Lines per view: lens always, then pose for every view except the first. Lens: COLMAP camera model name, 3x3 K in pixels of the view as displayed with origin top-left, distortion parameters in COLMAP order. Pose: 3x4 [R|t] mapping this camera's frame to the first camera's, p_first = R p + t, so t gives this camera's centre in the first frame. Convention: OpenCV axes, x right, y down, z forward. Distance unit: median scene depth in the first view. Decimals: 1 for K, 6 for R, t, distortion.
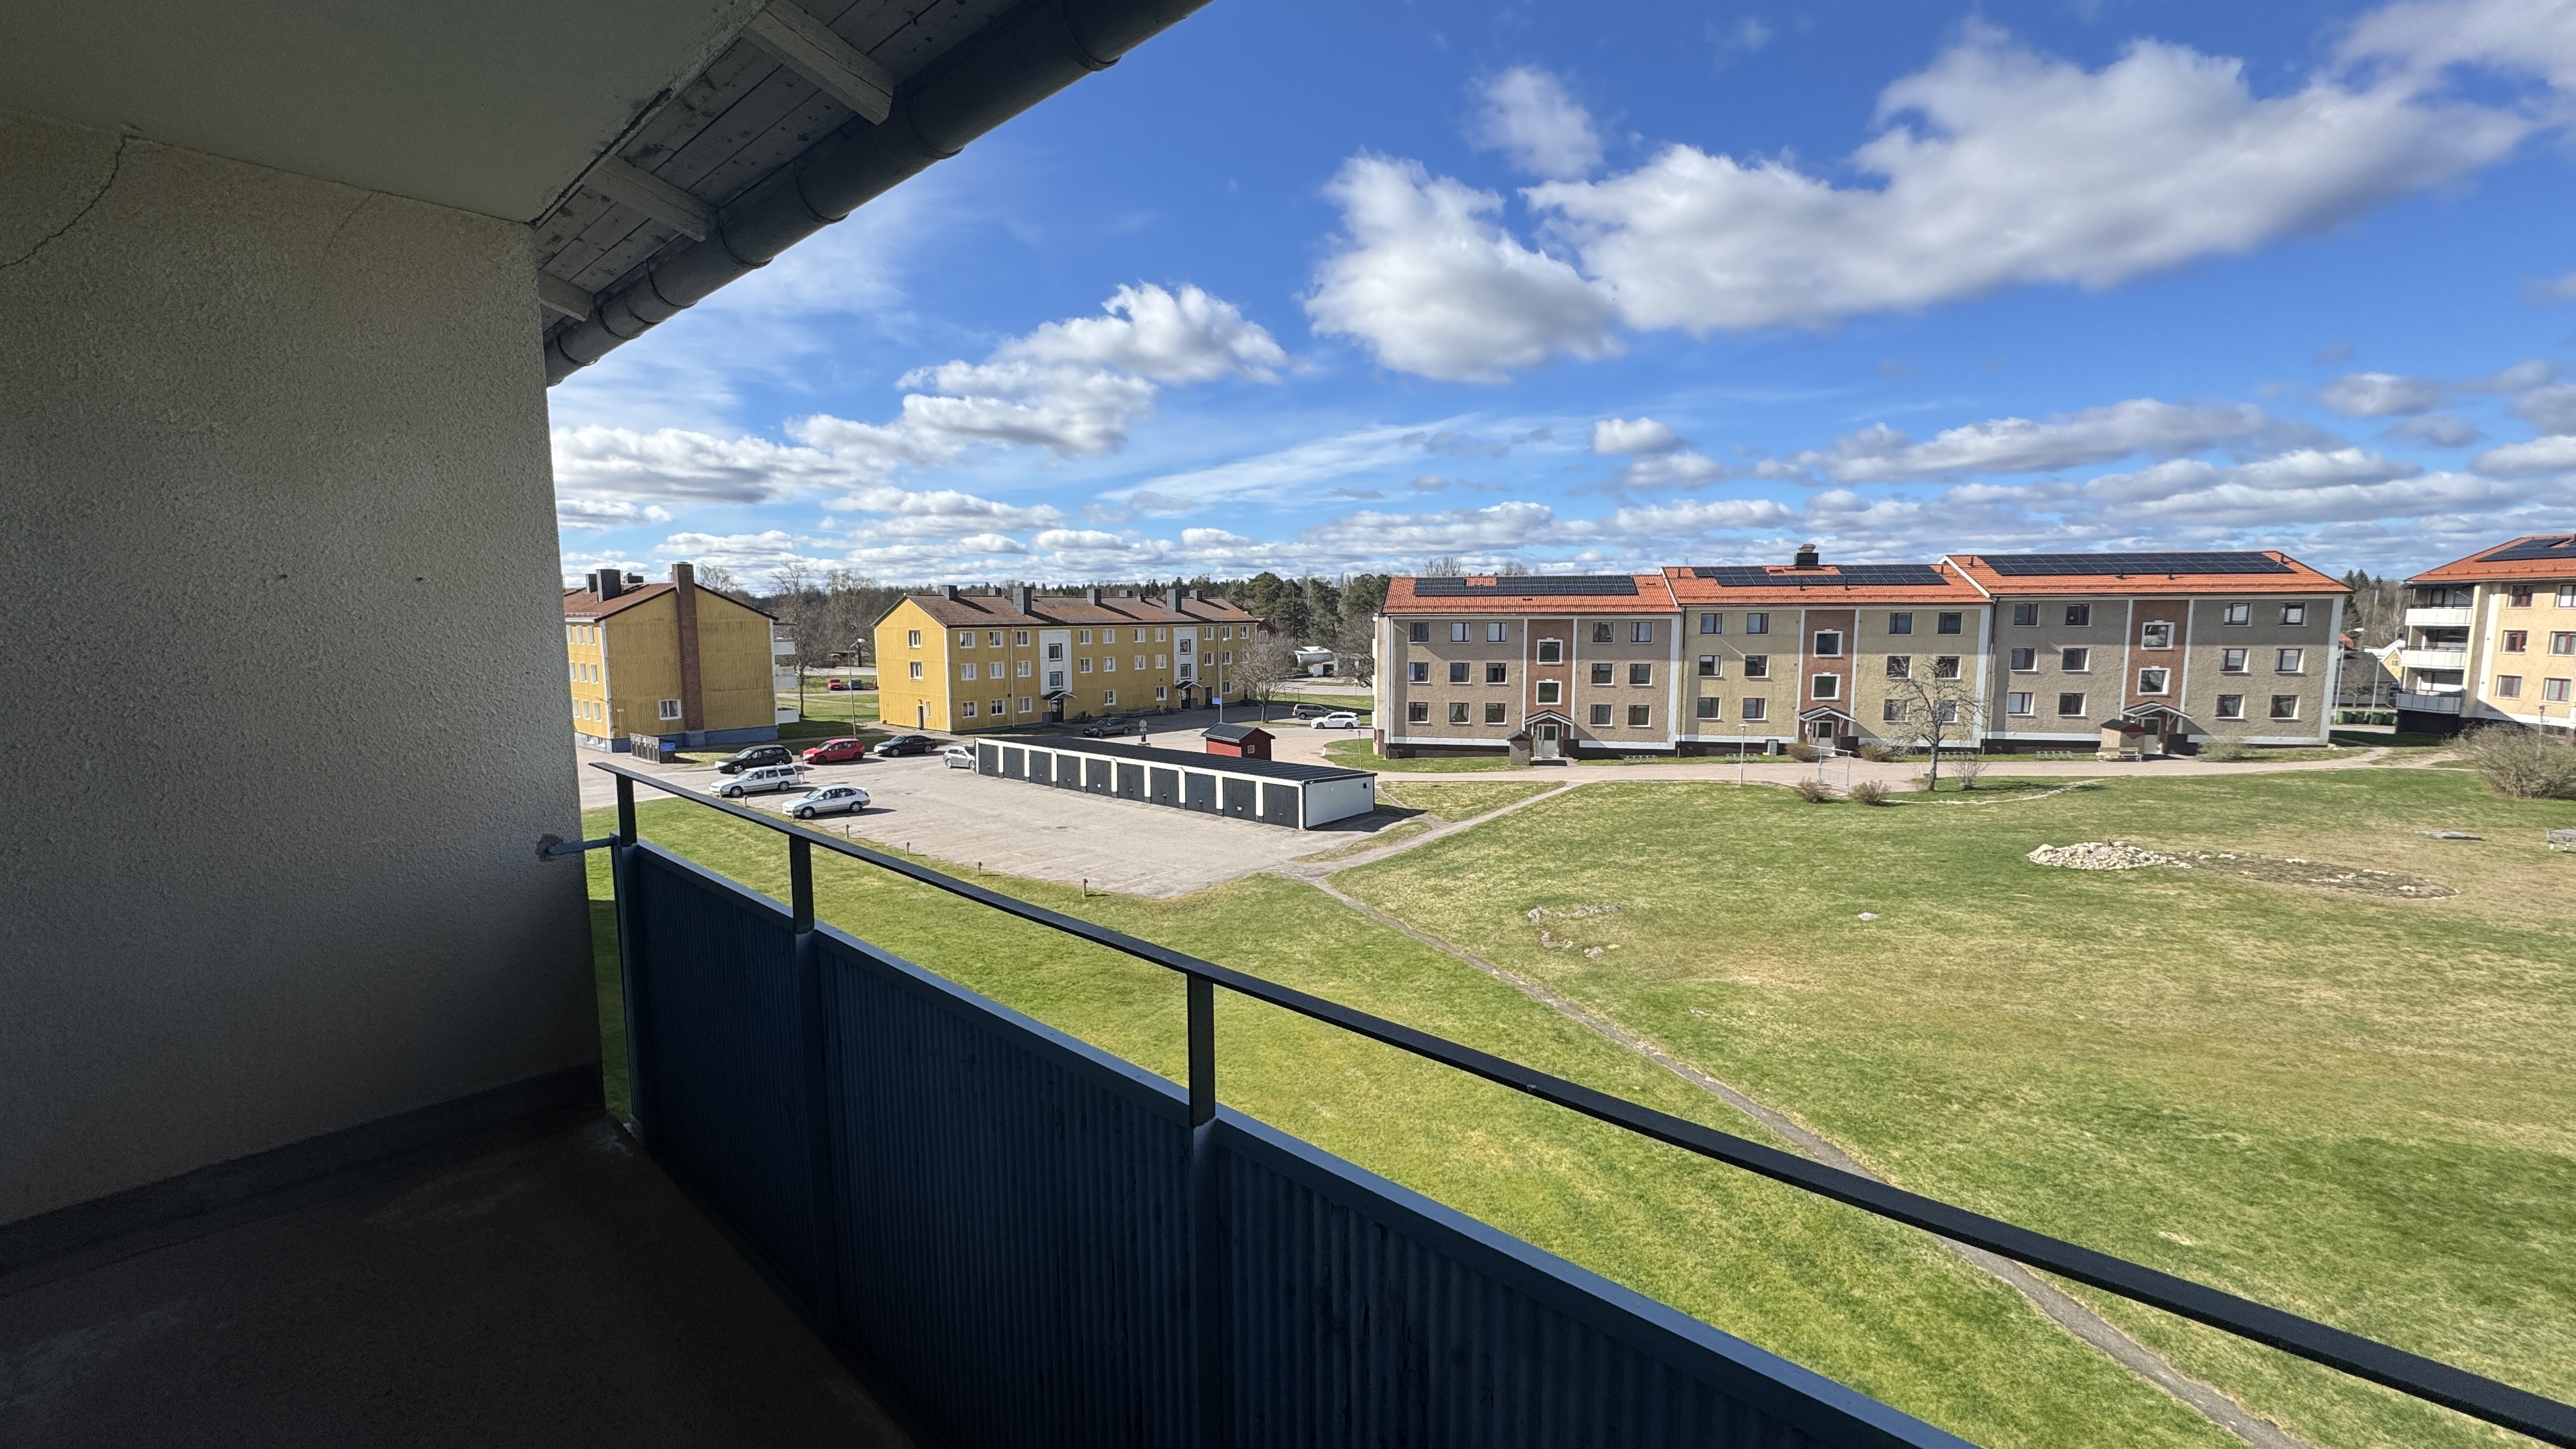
lens RADIAL K [[1017.8, 0, 1273.3], [0, 1017.8, 730.9], [0, 0, 1]] dist [-0.009169, 0.000794]
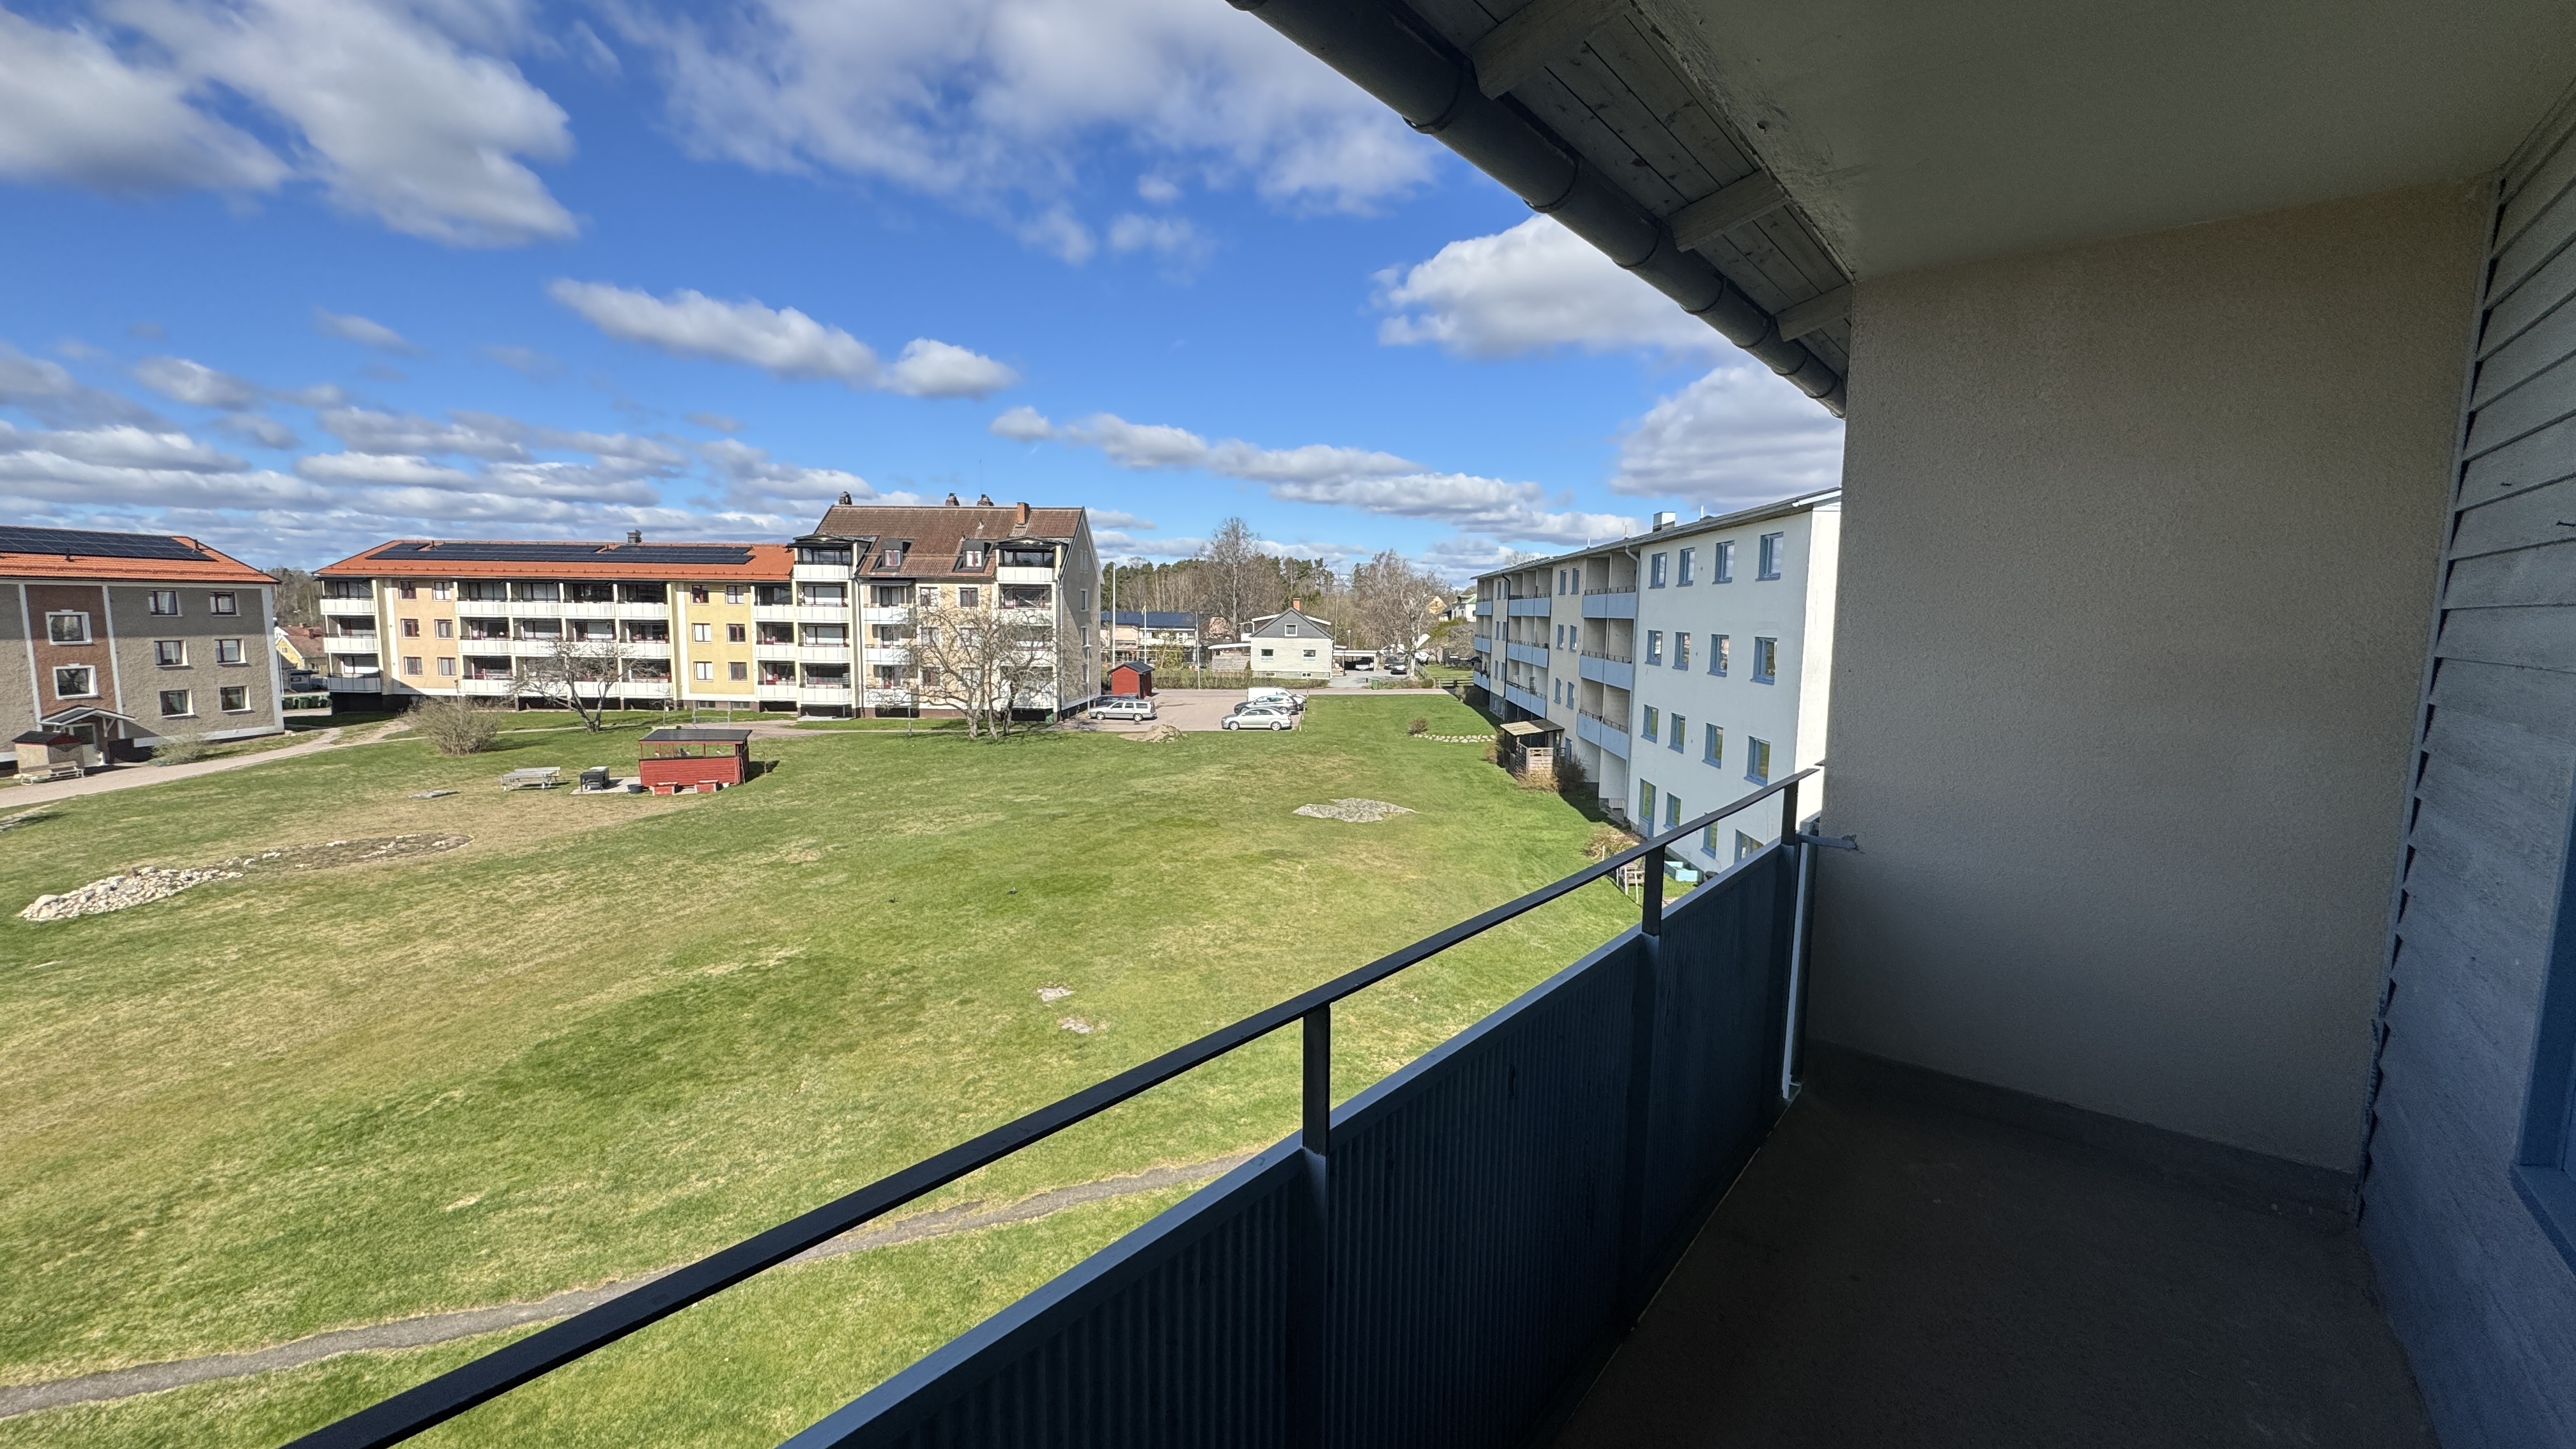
lens RADIAL K [[1017.8, 0, 1284.9], [0, 1017.8, 727.9], [0, 0, 1]] dist [-0.009169, 0.000794]
pose [[-0.065647, -0.111721, 0.991569, -0.084207], [0.102387, 0.987713, 0.118065, -0.013593], [-0.992576, 0.109274, -0.053402, 0.082290]]
